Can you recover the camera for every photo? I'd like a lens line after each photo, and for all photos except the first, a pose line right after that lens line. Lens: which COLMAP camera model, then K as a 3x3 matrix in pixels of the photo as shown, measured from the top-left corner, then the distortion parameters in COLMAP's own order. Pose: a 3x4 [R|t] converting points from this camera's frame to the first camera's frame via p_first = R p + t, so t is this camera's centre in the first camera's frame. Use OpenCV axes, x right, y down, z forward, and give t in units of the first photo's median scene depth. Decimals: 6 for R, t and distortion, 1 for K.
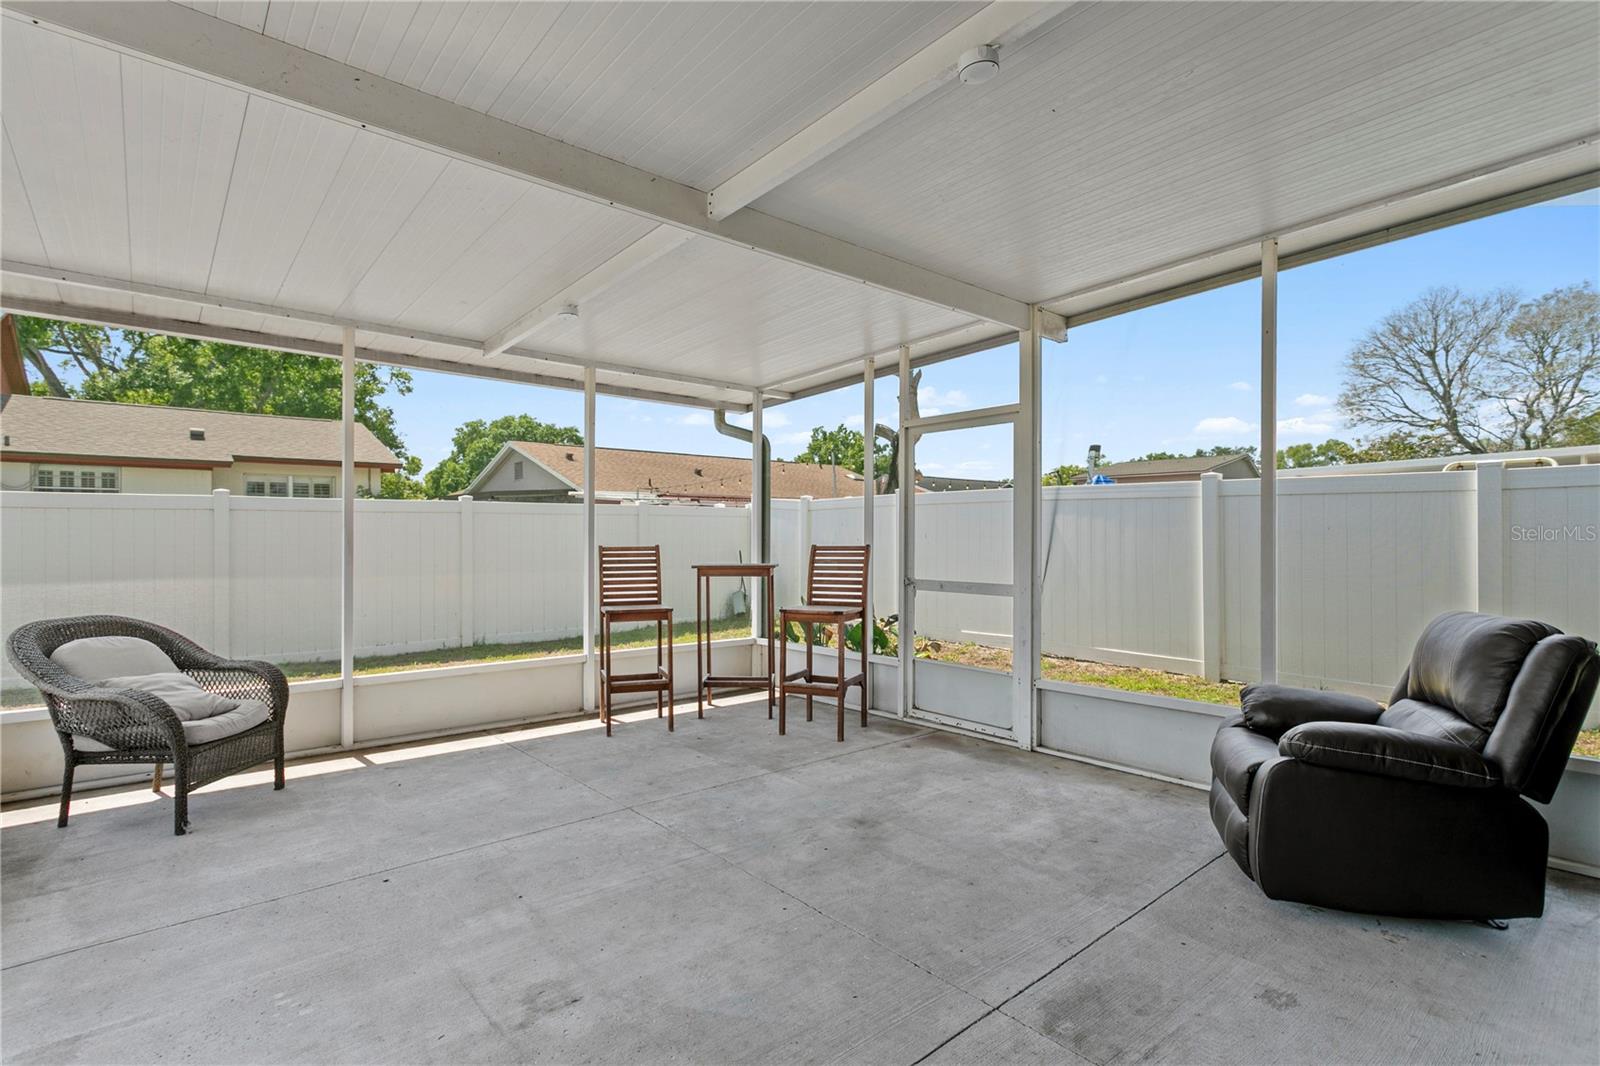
lens RADIAL K [[760.6, 0, 801.3], [0, 760.6, 534.4], [0, 0, 1]] dist [0.002054, 0.001409]
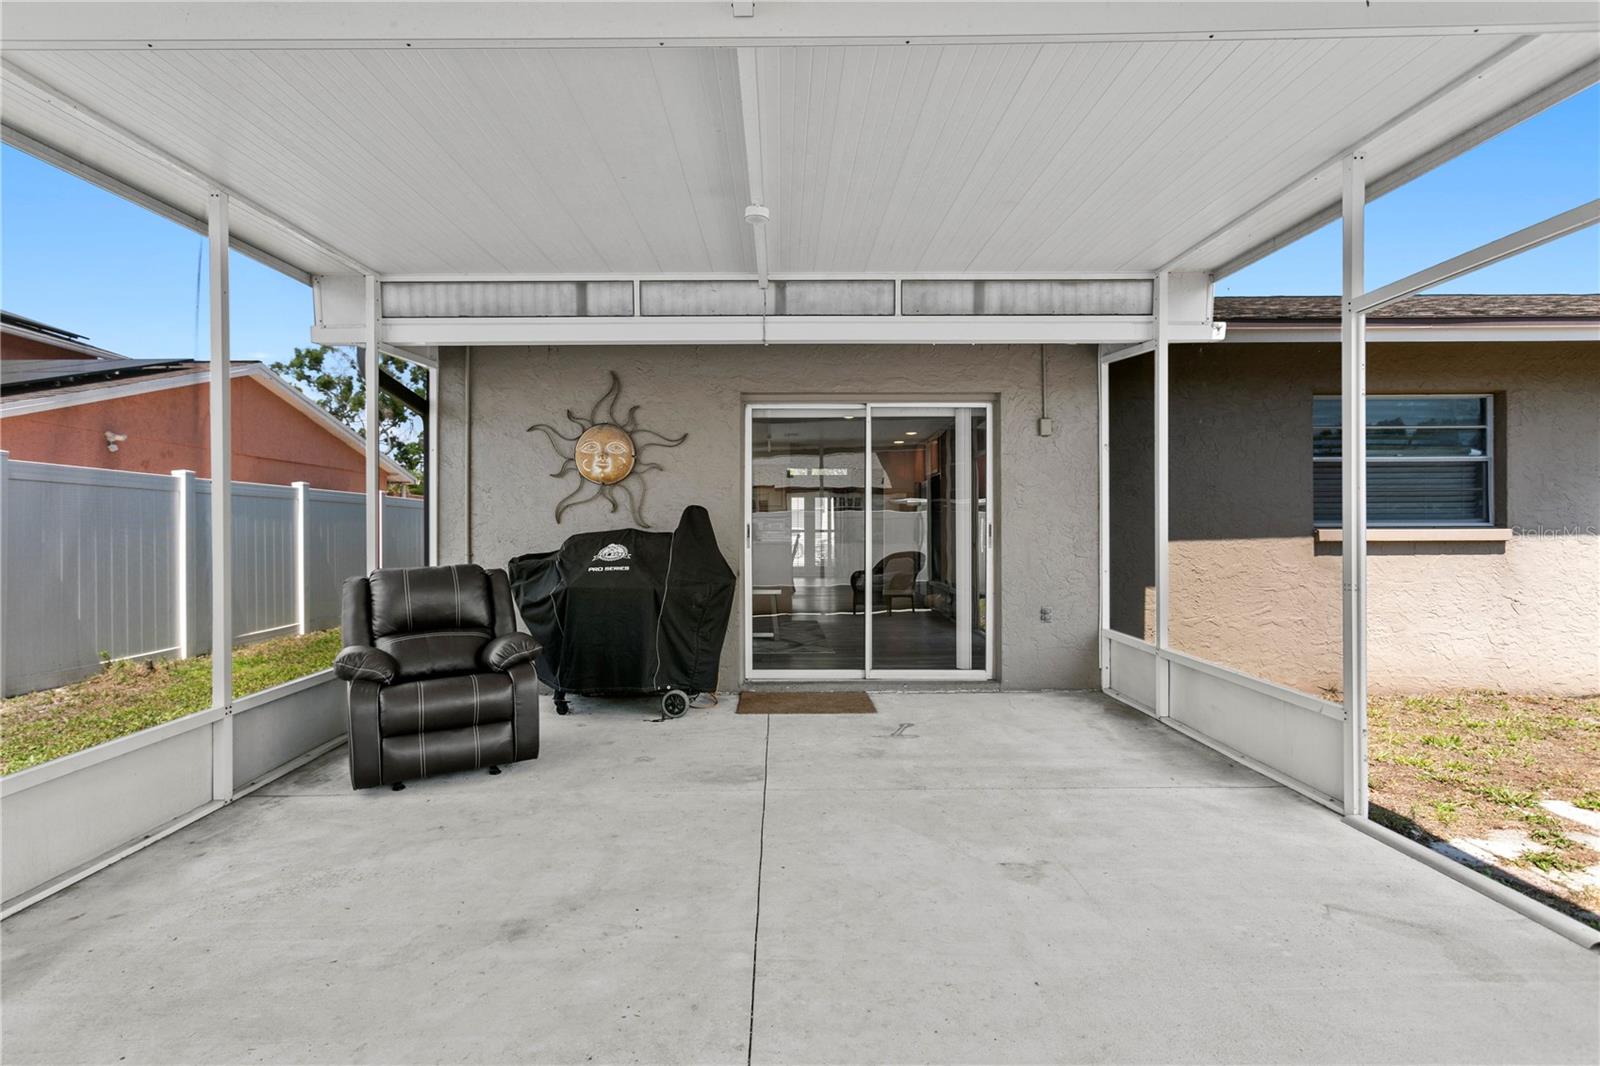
lens RADIAL K [[760.6, 0, 795.8], [0, 760.6, 528.8], [0, 0, 1]] dist [0.002054, 0.001409]
pose [[-0.762363, 0.006891, 0.647113, -0.525594], [0.007883, 0.999968, -0.001361, 0.036080], [-0.647102, 0.004064, -0.762393, 1.340942]]
